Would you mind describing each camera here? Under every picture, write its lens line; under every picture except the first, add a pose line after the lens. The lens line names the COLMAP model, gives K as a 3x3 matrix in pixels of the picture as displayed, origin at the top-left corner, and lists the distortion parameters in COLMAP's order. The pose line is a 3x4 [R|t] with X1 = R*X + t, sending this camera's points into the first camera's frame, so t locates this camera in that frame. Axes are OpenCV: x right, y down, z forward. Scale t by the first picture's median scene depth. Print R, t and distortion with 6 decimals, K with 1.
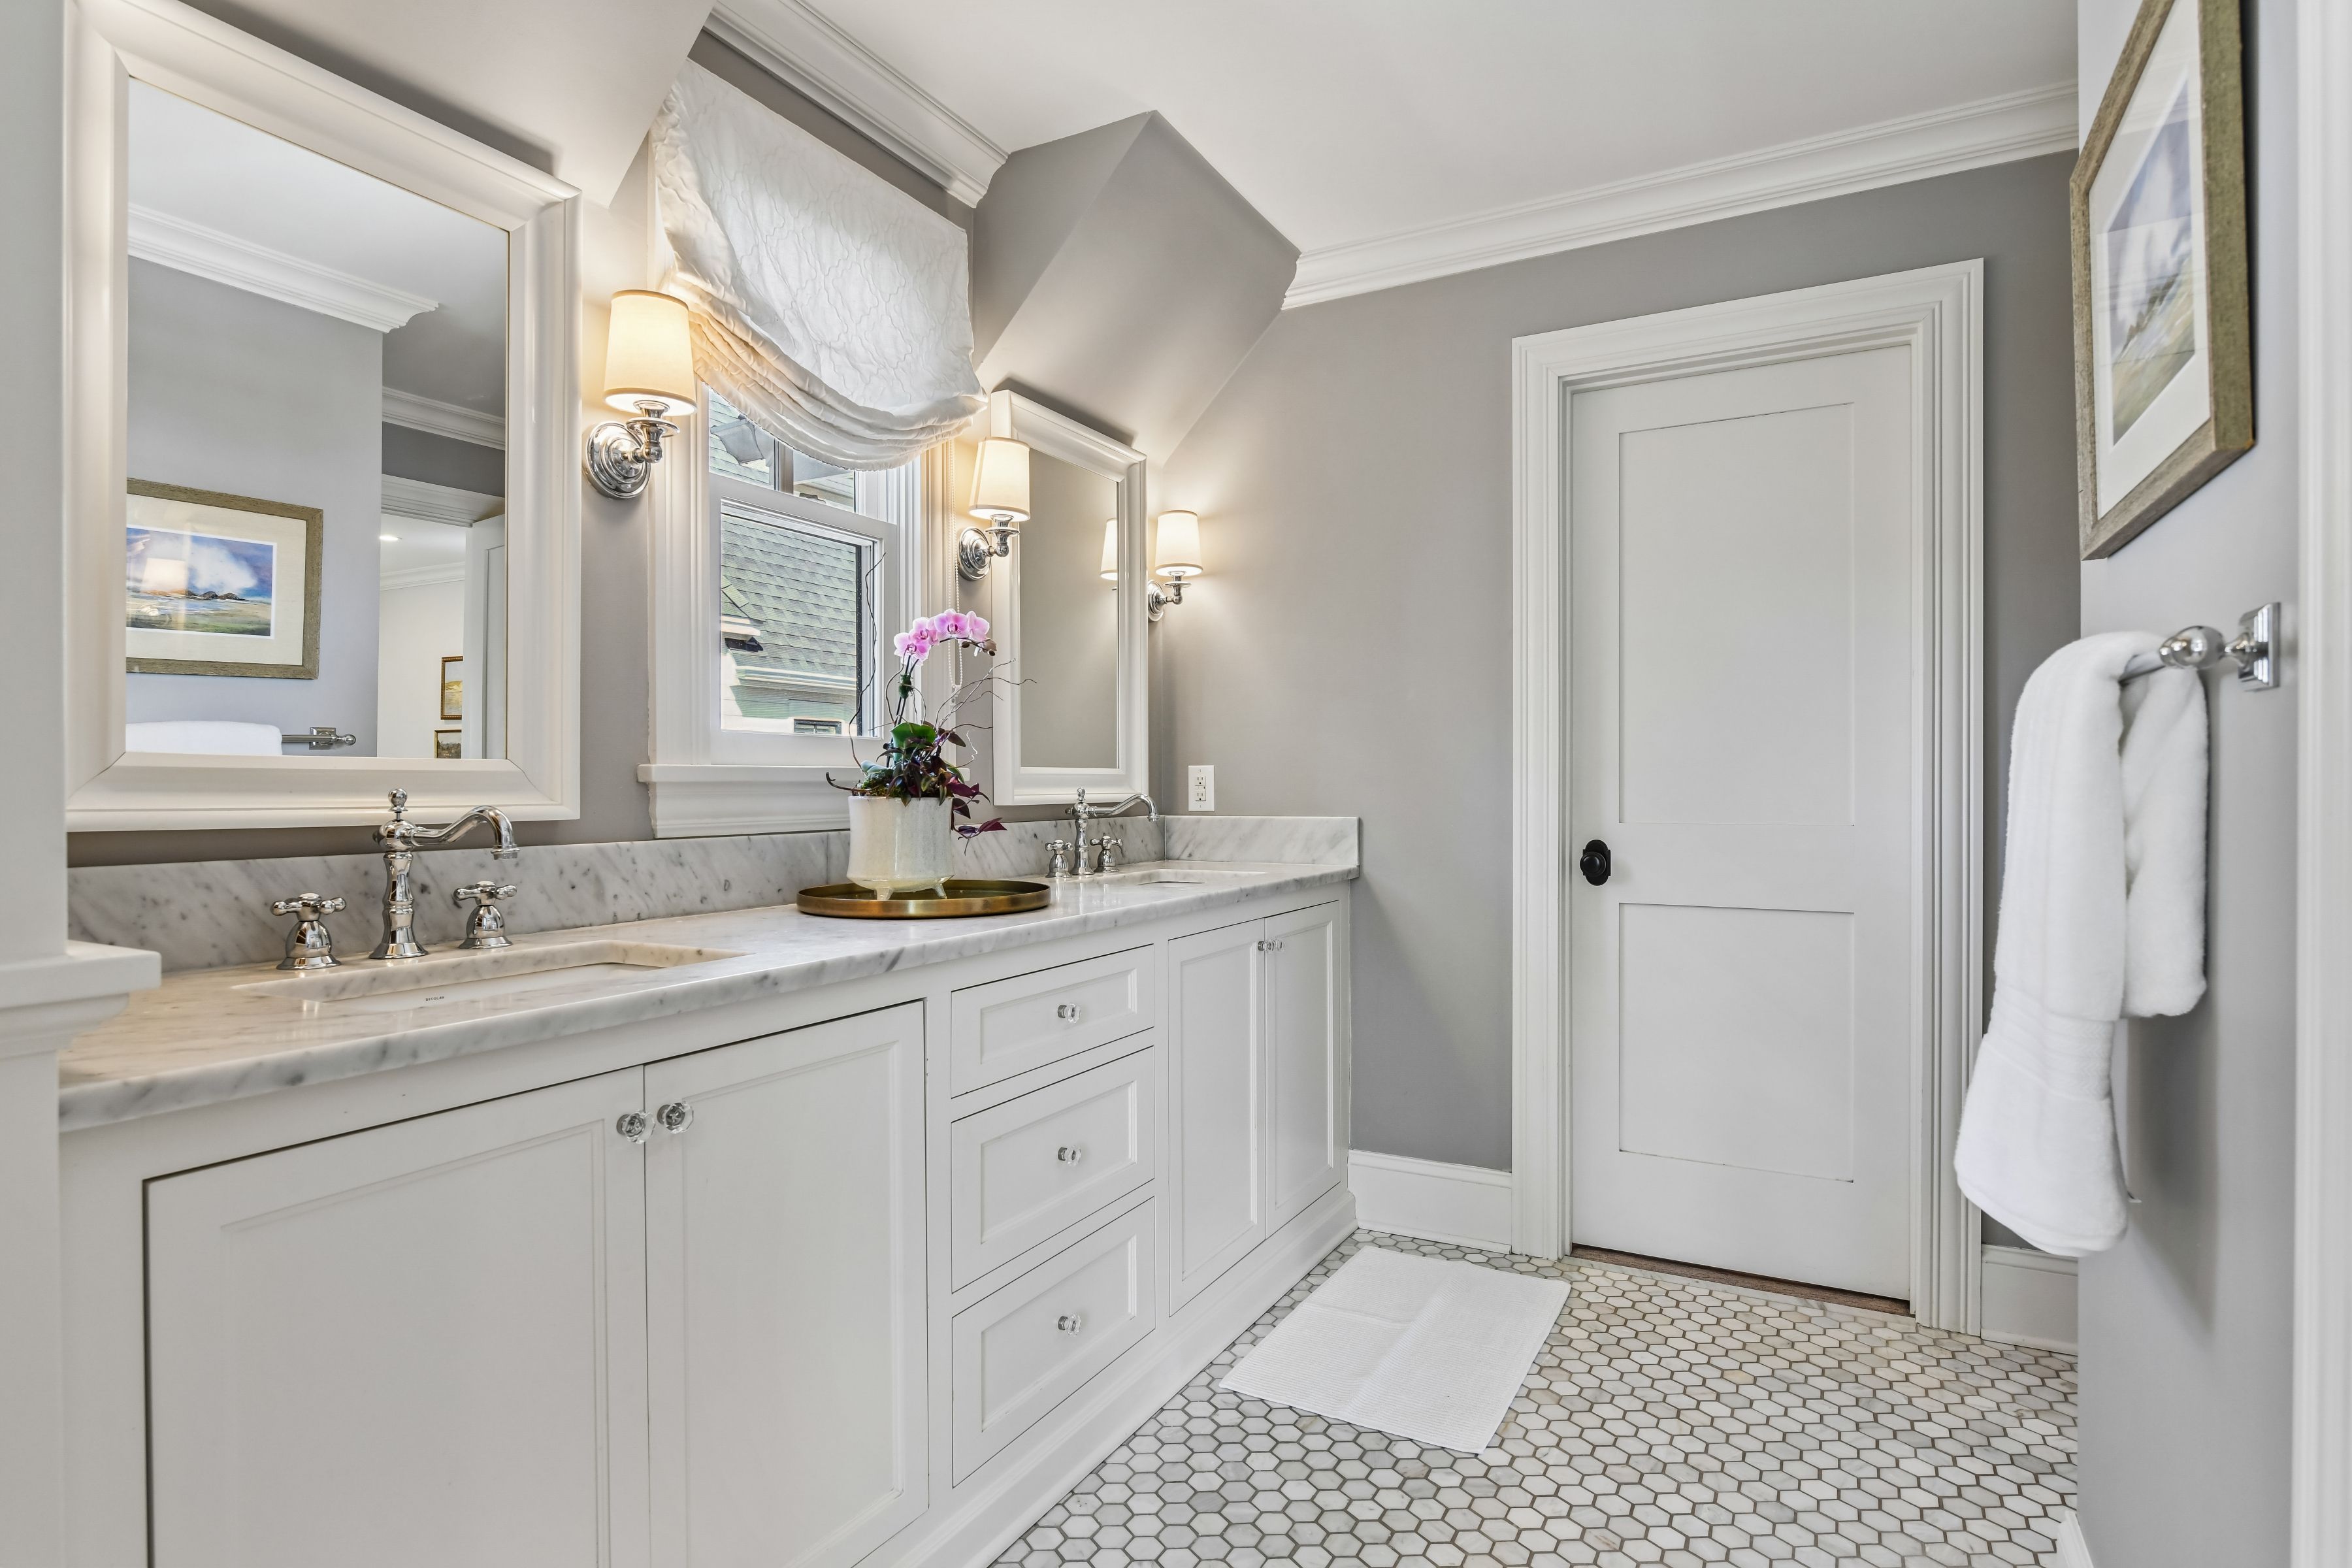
lens RADIAL K [[1213.5, 0, 1191.3], [0, 1213.5, 786.7], [0, 0, 1]] dist [-0.012330, -0.000422]
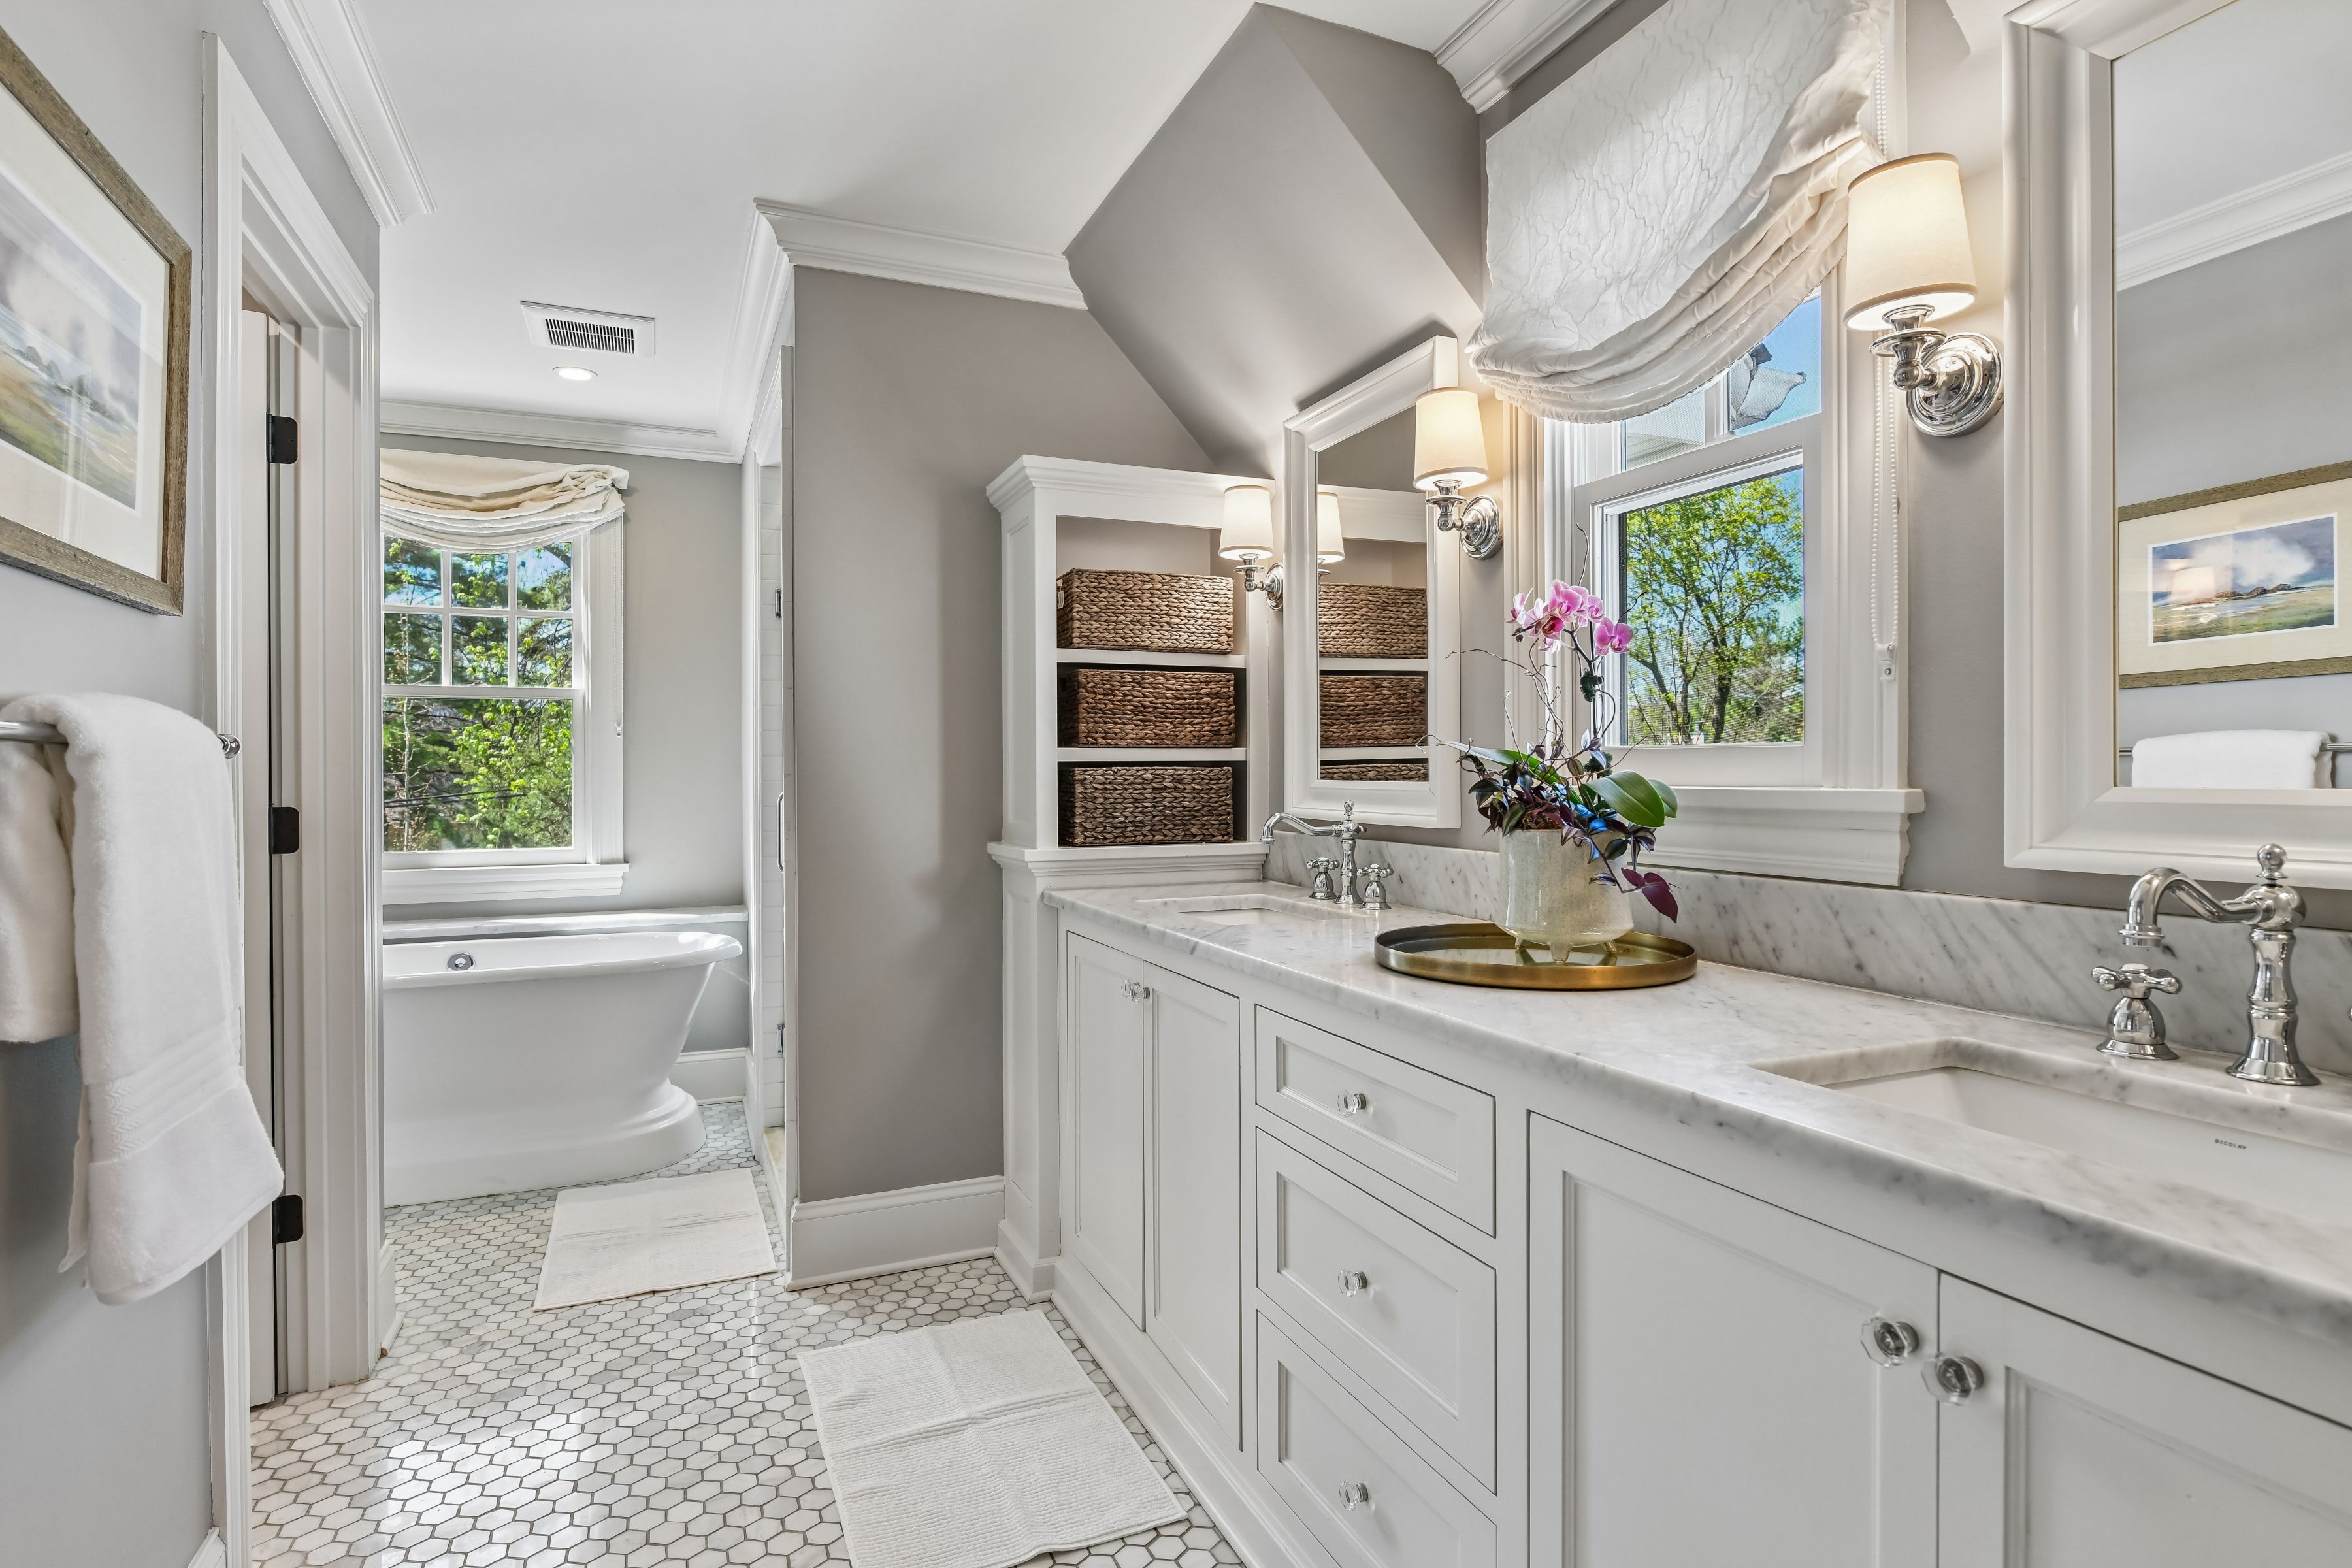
lens RADIAL K [[1213.5, 0, 1191.3], [0, 1213.5, 786.7], [0, 0, 1]] dist [-0.012330, -0.000422]
pose [[-0.581051, 0.011090, -0.813792, 0.411050], [-0.001033, 0.999896, 0.014364, -0.022267], [0.813867, 0.009187, -0.580979, 0.874758]]
